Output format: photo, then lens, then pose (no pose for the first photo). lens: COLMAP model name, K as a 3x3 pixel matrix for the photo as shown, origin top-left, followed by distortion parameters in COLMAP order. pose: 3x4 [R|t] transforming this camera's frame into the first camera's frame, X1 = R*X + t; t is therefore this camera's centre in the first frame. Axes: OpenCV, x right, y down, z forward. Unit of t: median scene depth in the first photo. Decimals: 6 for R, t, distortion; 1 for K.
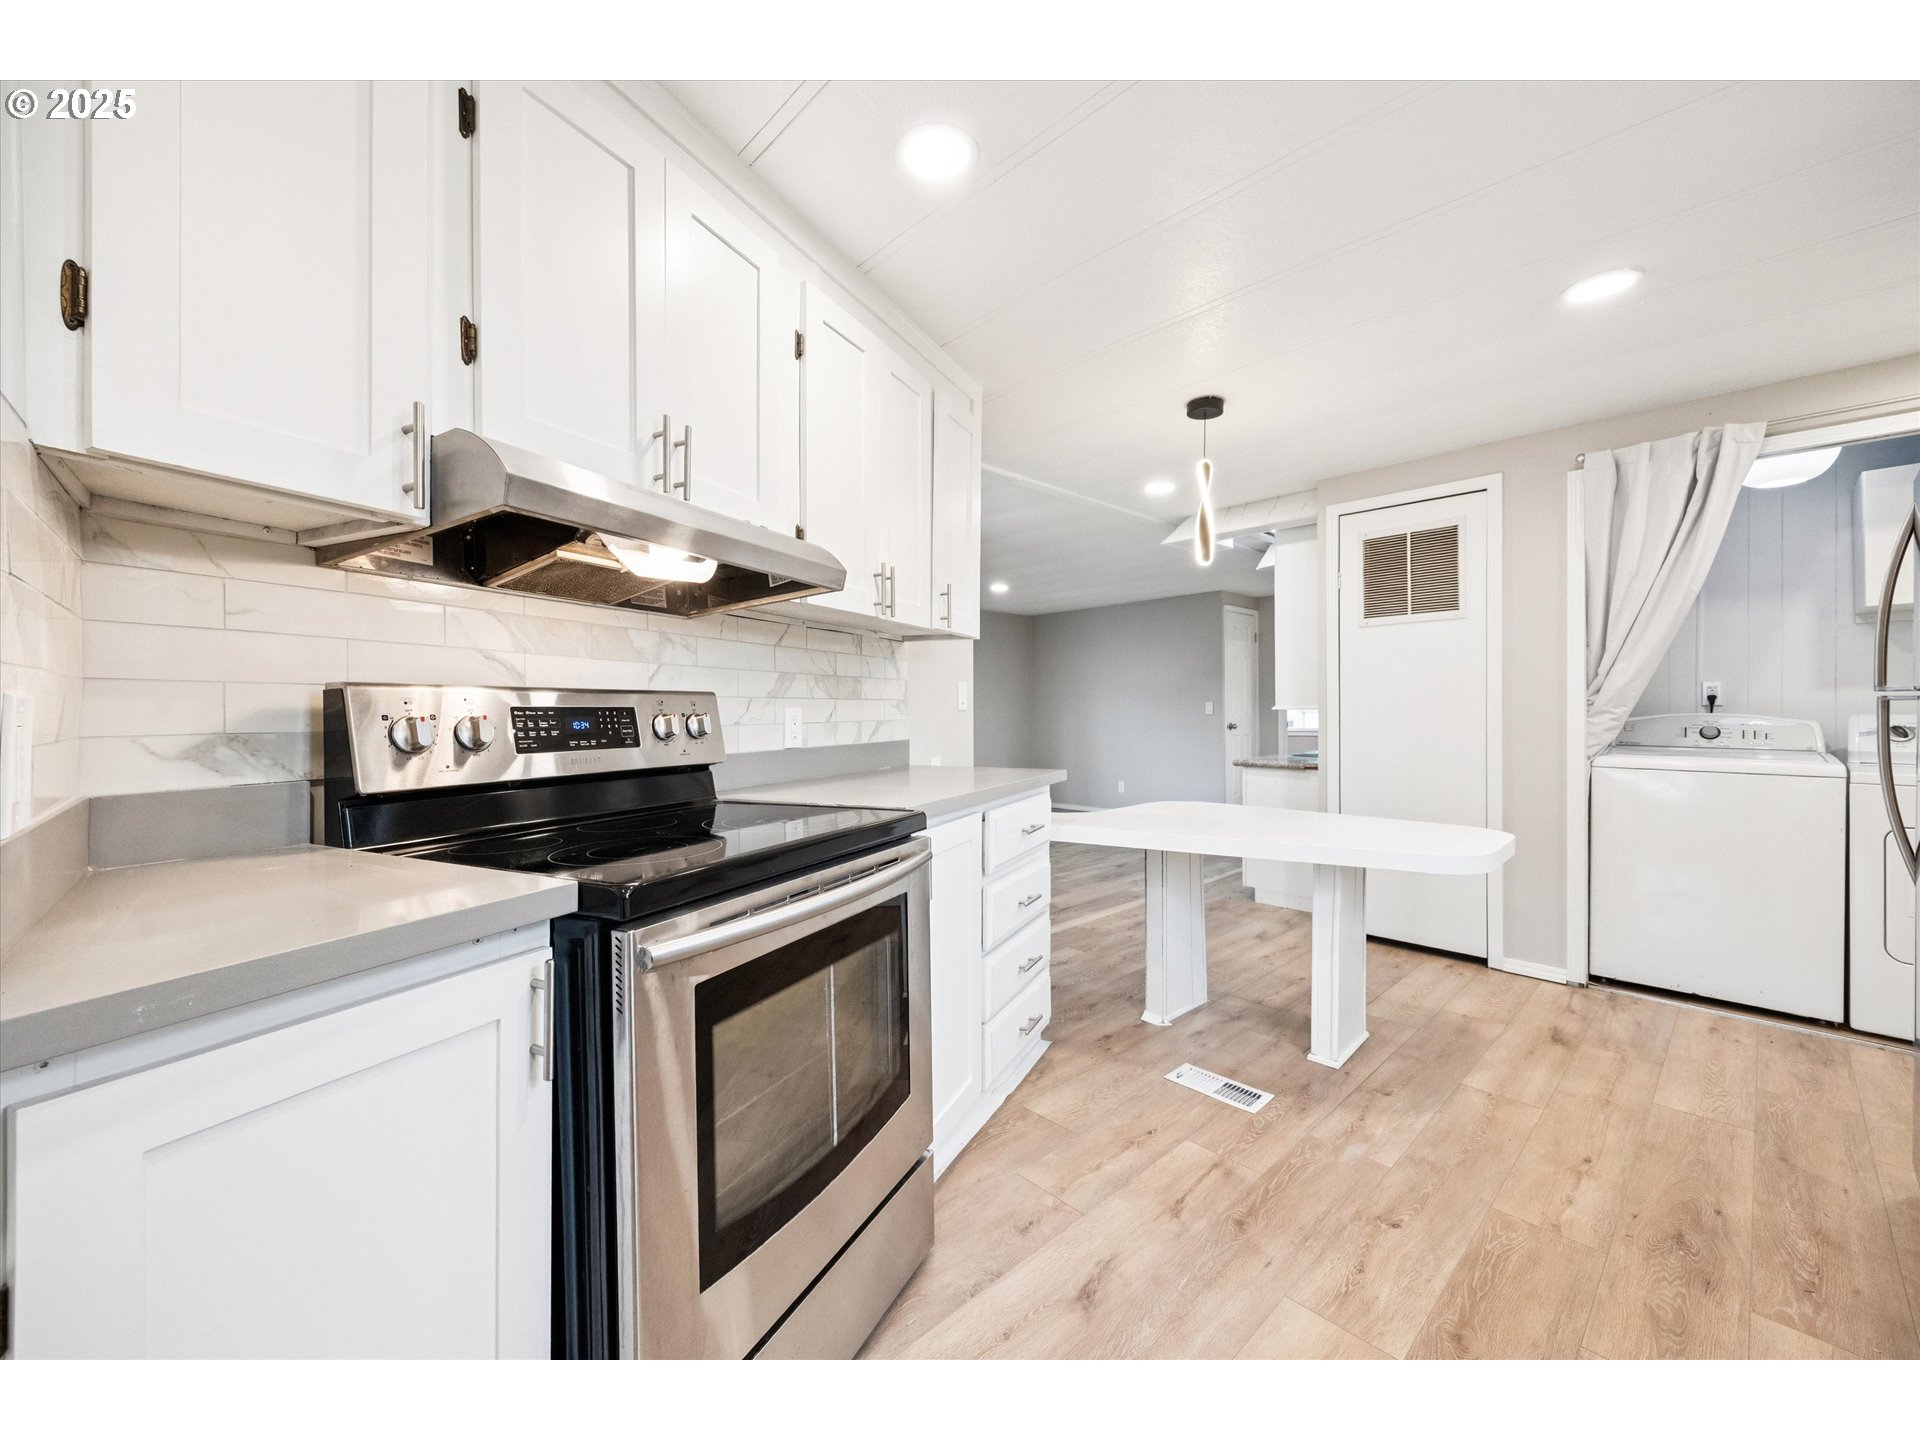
lens RADIAL K [[750.4, 0, 954.9], [0, 750.4, 716.6], [0, 0, 1]] dist [-0.000514, 0.000121]
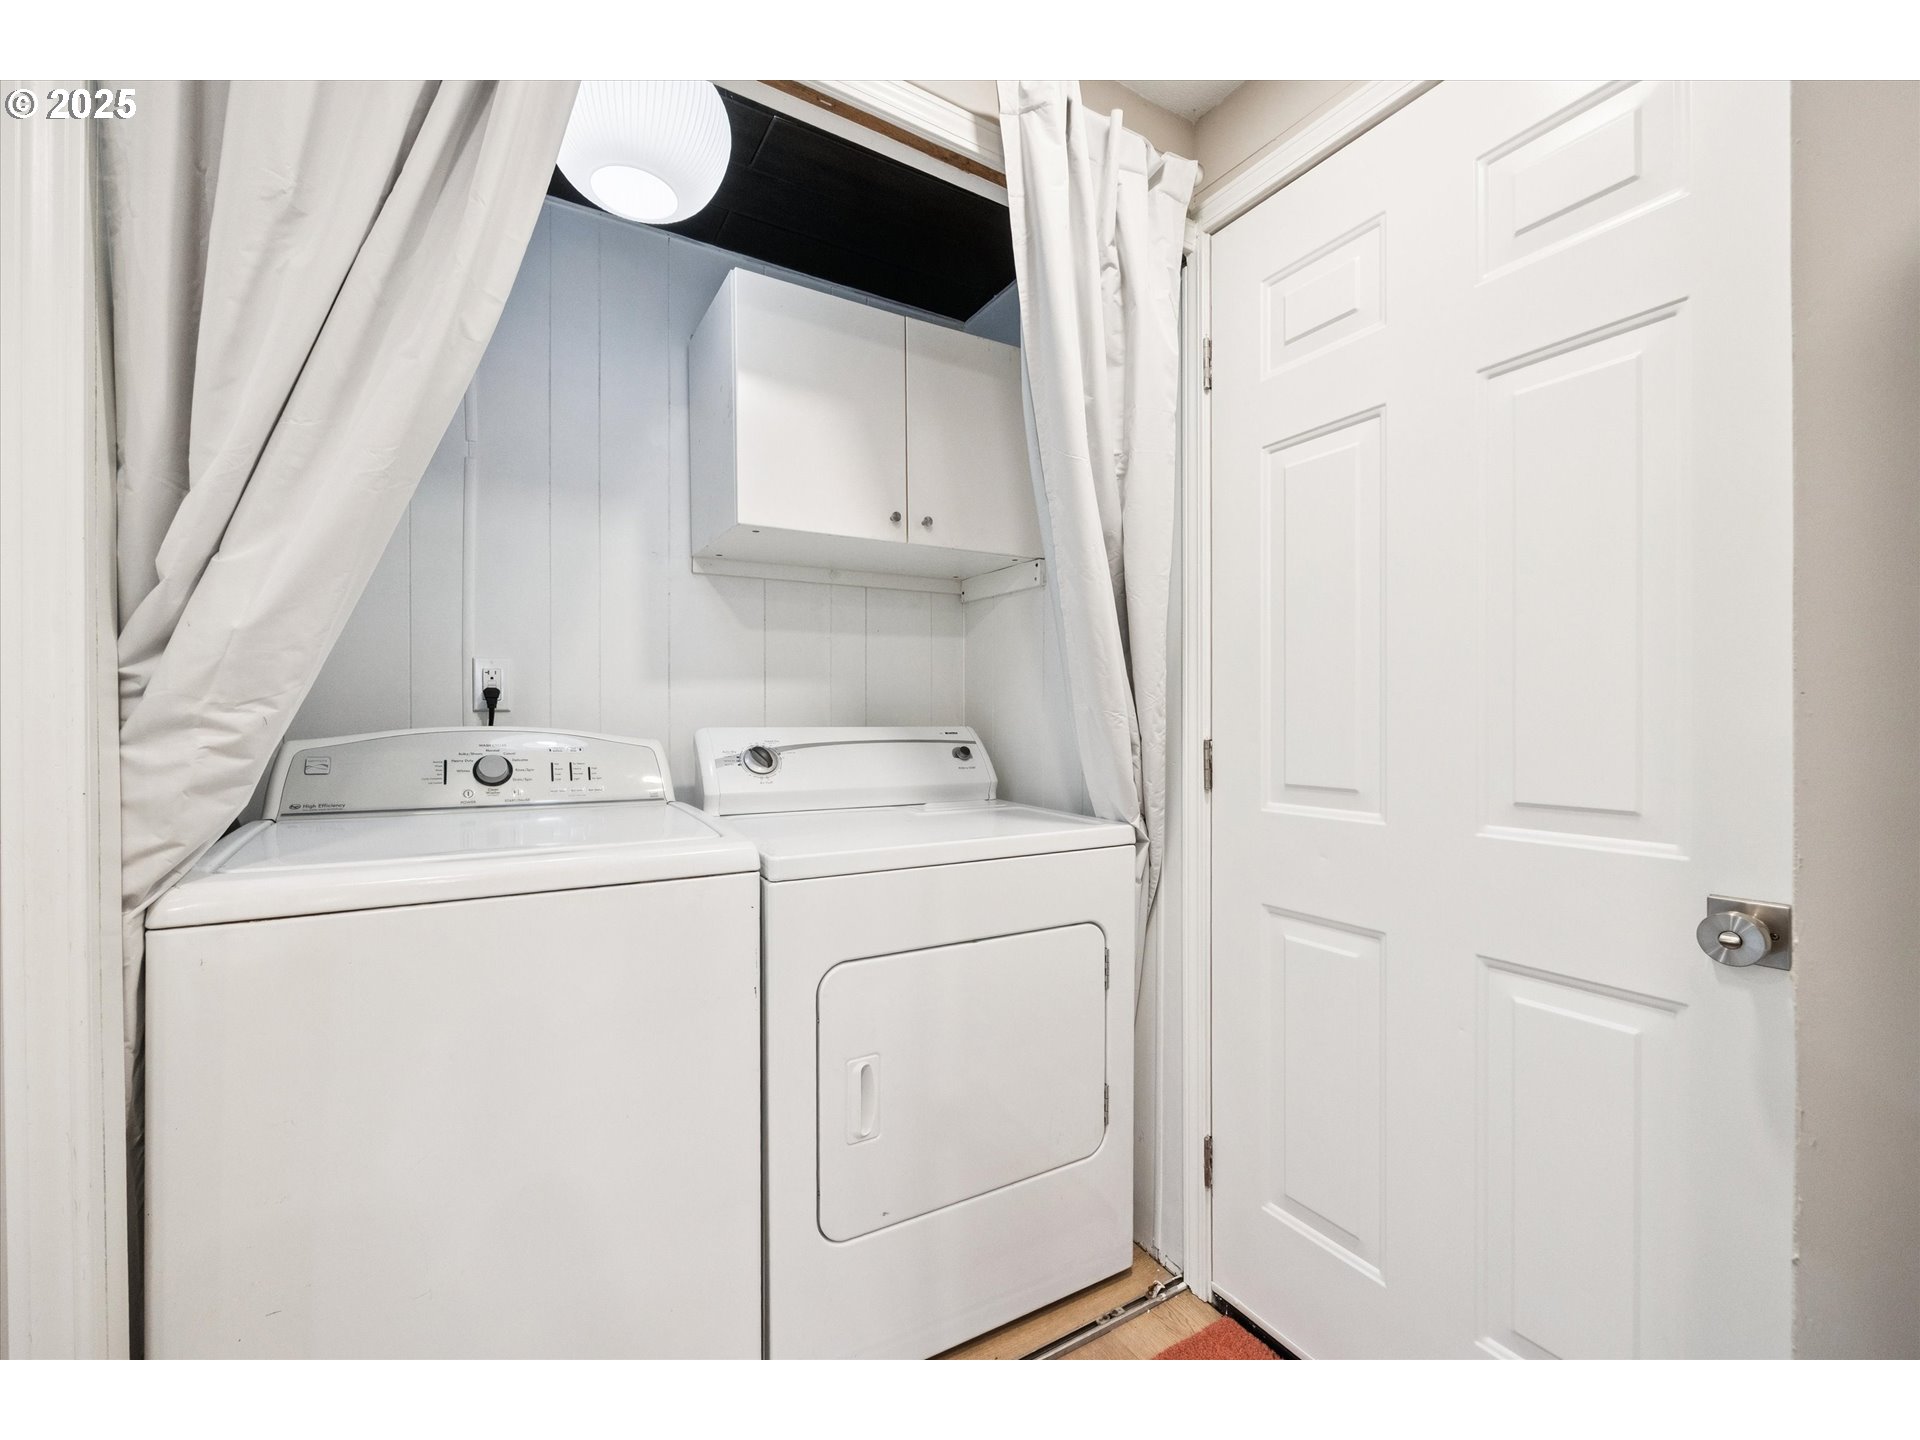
lens RADIAL K [[750.4, 0, 954.9], [0, 750.4, 716.6], [0, 0, 1]] dist [-0.000514, 0.000121]
pose [[0.188012, 0.008346, 0.982131, 0.807861], [0.008928, 0.999908, -0.010207, -0.004191], [-0.982126, 0.010688, 0.187921, 0.840939]]
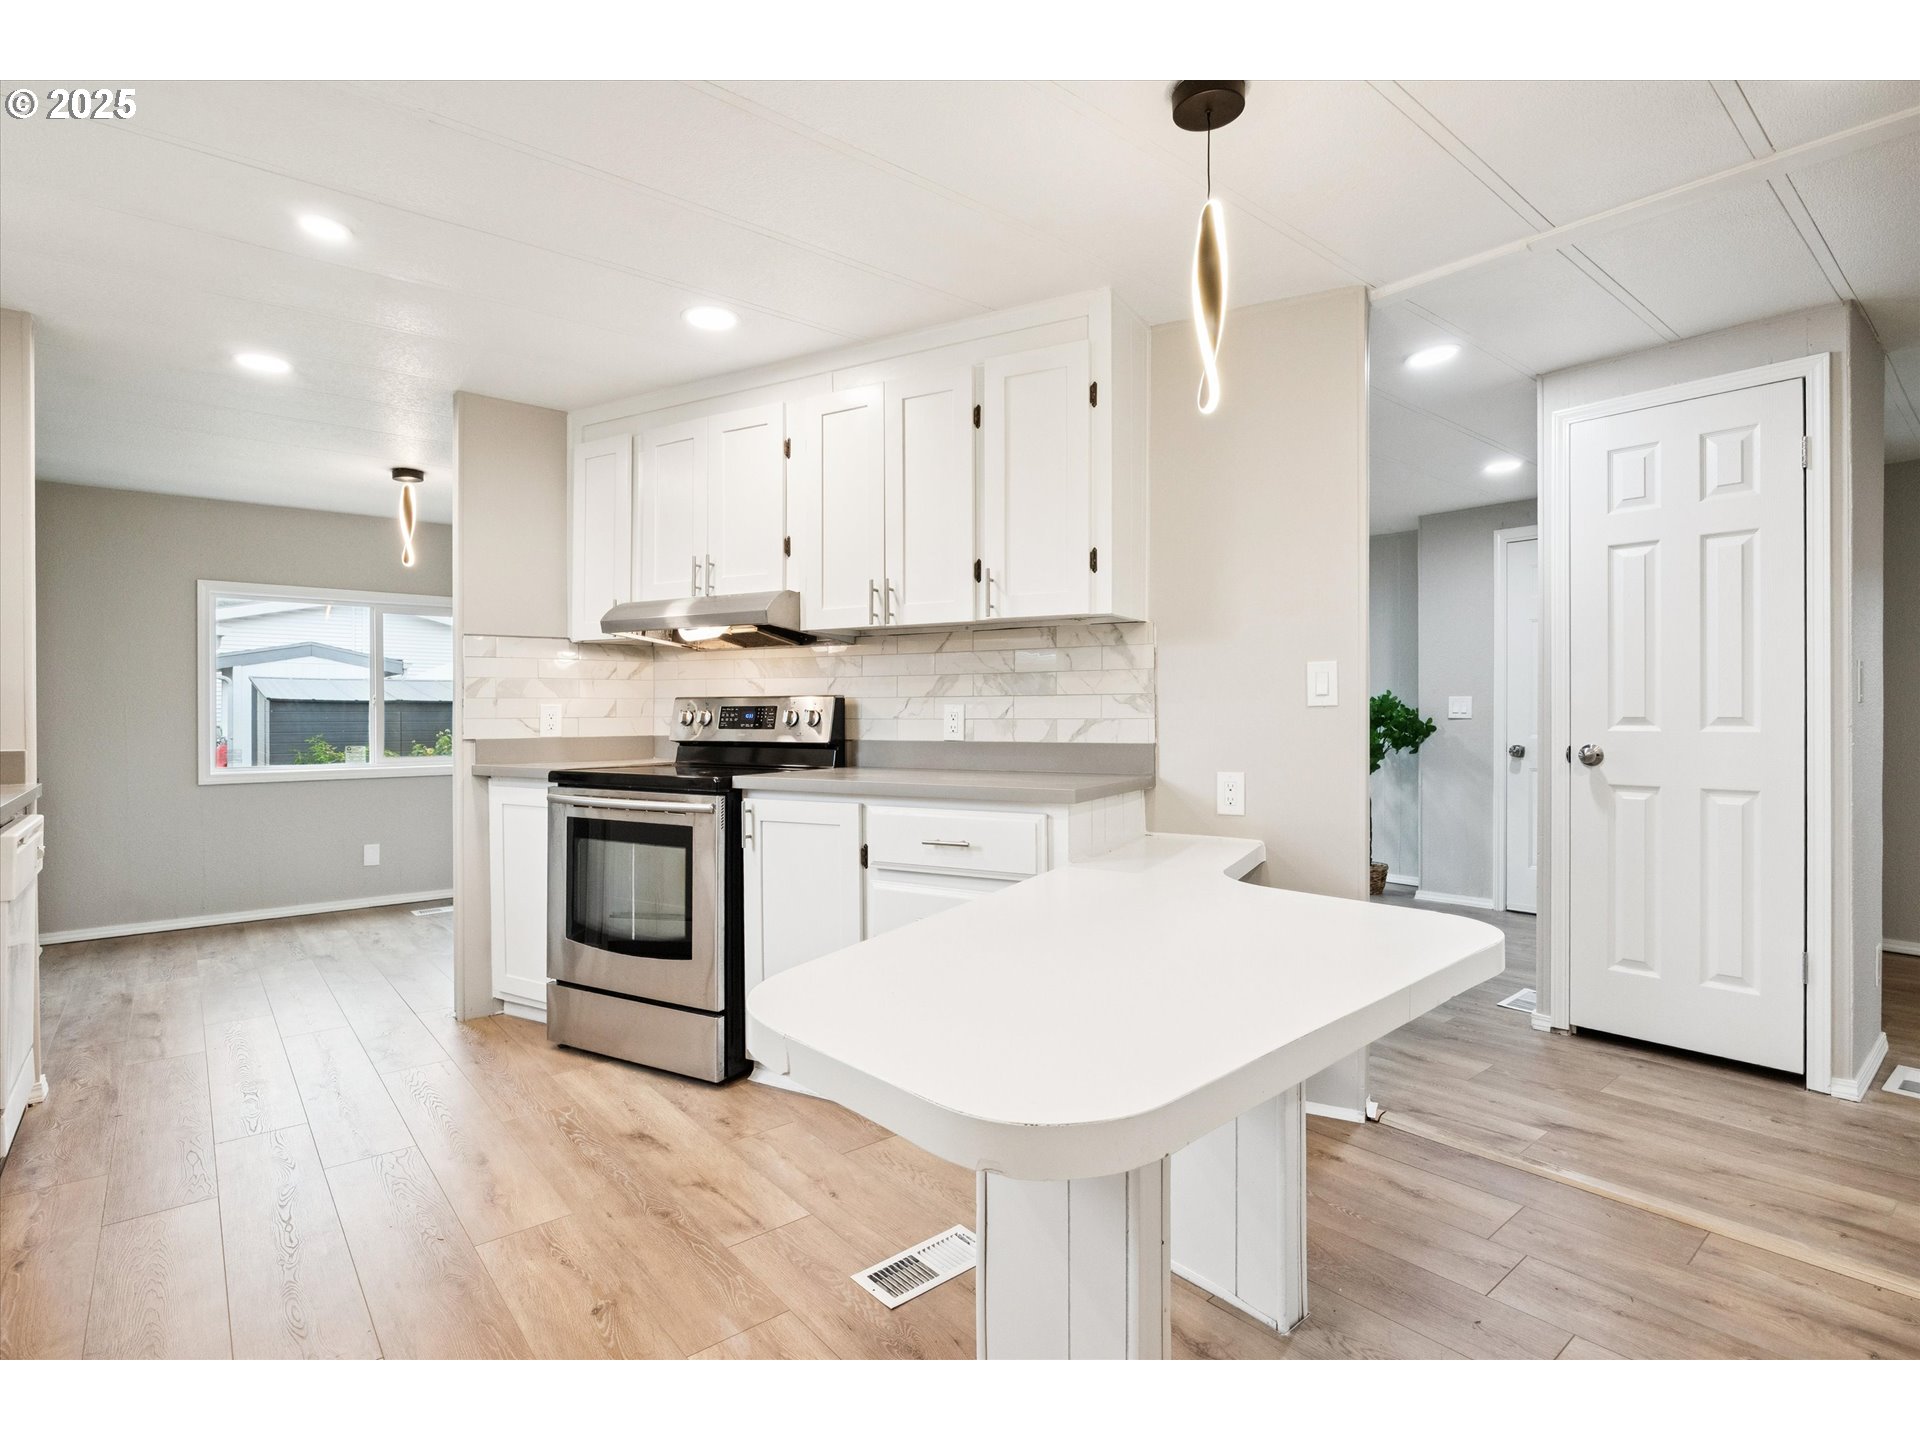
lens RADIAL K [[948.2, 0, 976.1], [0, 948.2, 712.6], [0, 0, 1]] dist [-0.010982, 0.000270]
pose [[-0.043154, 0.005901, -0.999051, 1.089320], [-0.004935, 0.999969, 0.006119, -0.008275], [0.999056, 0.005194, -0.043124, 0.981421]]
